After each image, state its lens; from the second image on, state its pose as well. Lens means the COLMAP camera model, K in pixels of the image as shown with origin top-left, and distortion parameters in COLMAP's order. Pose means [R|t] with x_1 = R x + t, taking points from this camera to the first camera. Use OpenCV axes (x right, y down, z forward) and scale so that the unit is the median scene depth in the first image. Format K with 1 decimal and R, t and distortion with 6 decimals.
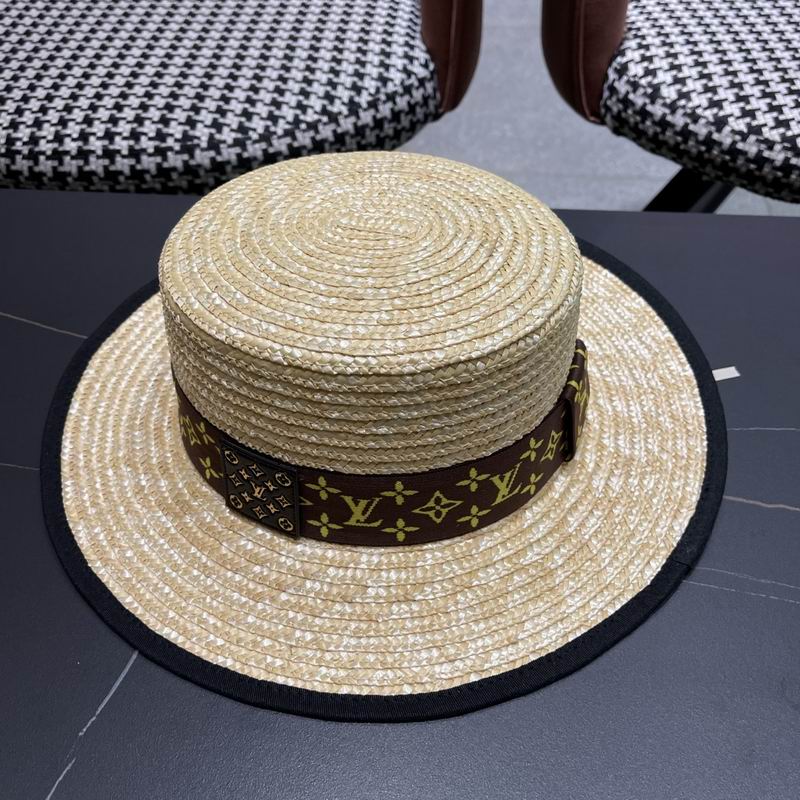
lens RADIAL K [[840.3, 0, 394.7], [0, 840.3, 401.0], [0, 0, 1]] dist [0.018190, 0.000000]
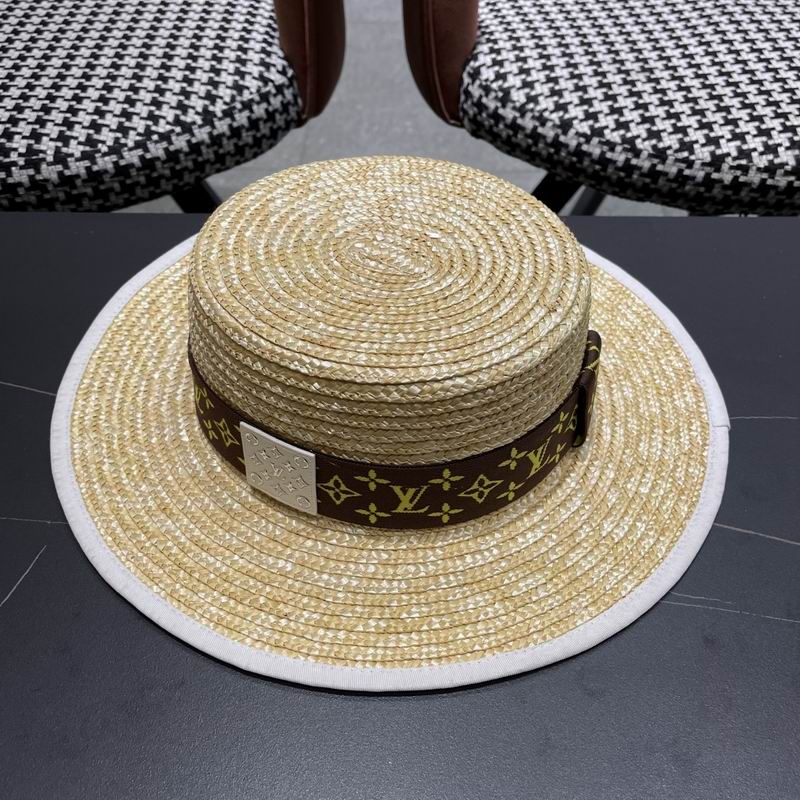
lens RADIAL K [[840.3, 0, 408.2], [0, 840.3, 406.4], [0, 0, 1]] dist [0.018190, 0.000000]
pose [[0.995661, -0.048985, 0.079121, 0.091667], [0.047781, 0.998712, 0.017042, -0.012966], [-0.079854, -0.013188, 0.996719, -0.014841]]
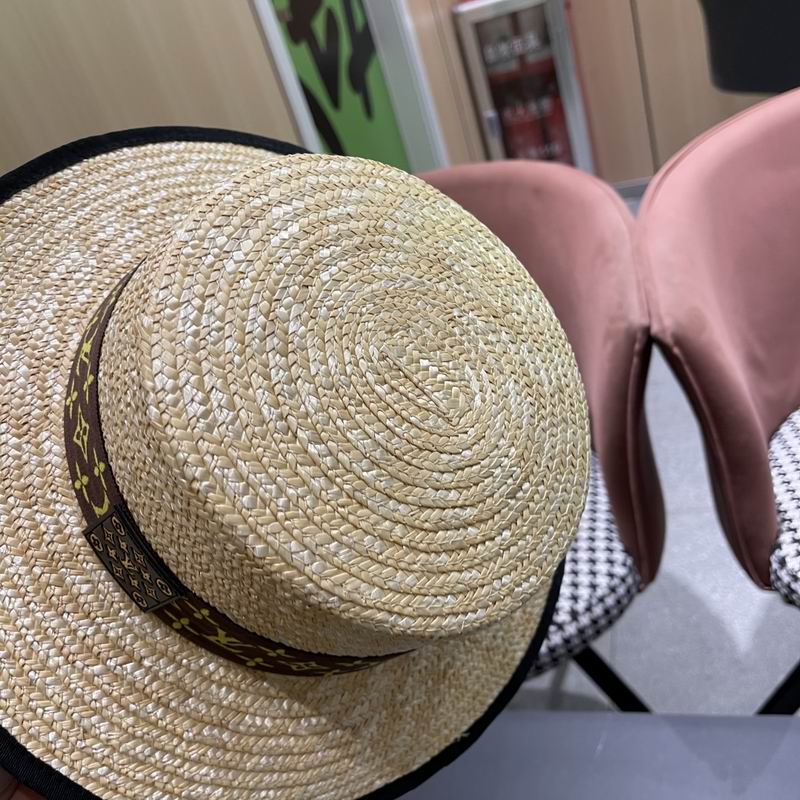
lens RADIAL K [[840.3, 0, 397.8], [0, 840.3, 394.7], [0, 0, 1]] dist [0.018190, 0.000000]
pose [[0.955044, -0.150535, -0.255403, 0.080618], [0.081822, 0.961873, -0.260969, -0.361856], [0.284951, 0.228339, 0.930948, -0.433609]]
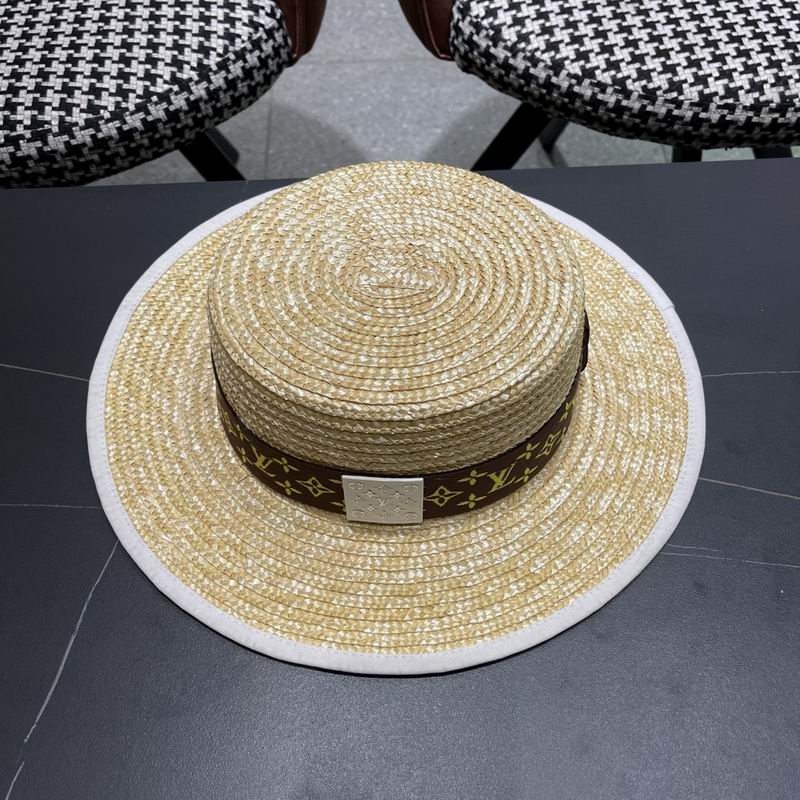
lens RADIAL K [[840.3, 0, 404.0], [0, 840.3, 408.1], [0, 0, 1]] dist [0.018190, 0.000000]
pose [[0.989790, -0.112967, 0.086917, 0.055209], [0.095484, 0.978258, 0.184103, -0.119947], [-0.105825, -0.173924, 0.979056, -0.077239]]
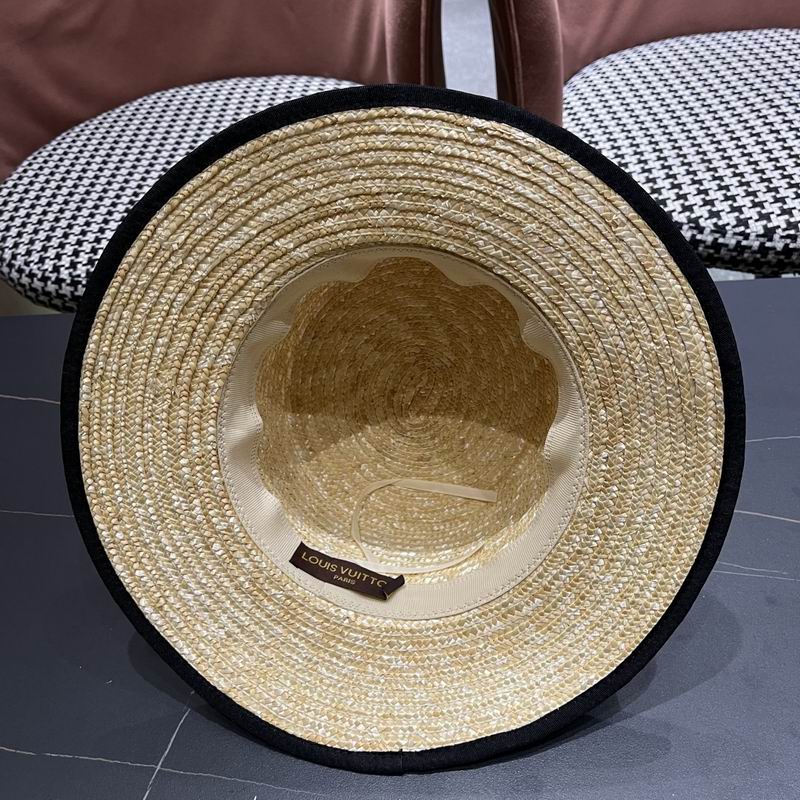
lens RADIAL K [[840.3, 0, 402.8], [0, 840.3, 400.8], [0, 0, 1]] dist [0.018190, 0.000000]
pose [[0.996048, -0.084740, -0.026601, 0.038100], [0.082719, 0.994140, -0.069589, 0.011952], [0.032342, 0.067113, 0.997221, -0.244651]]
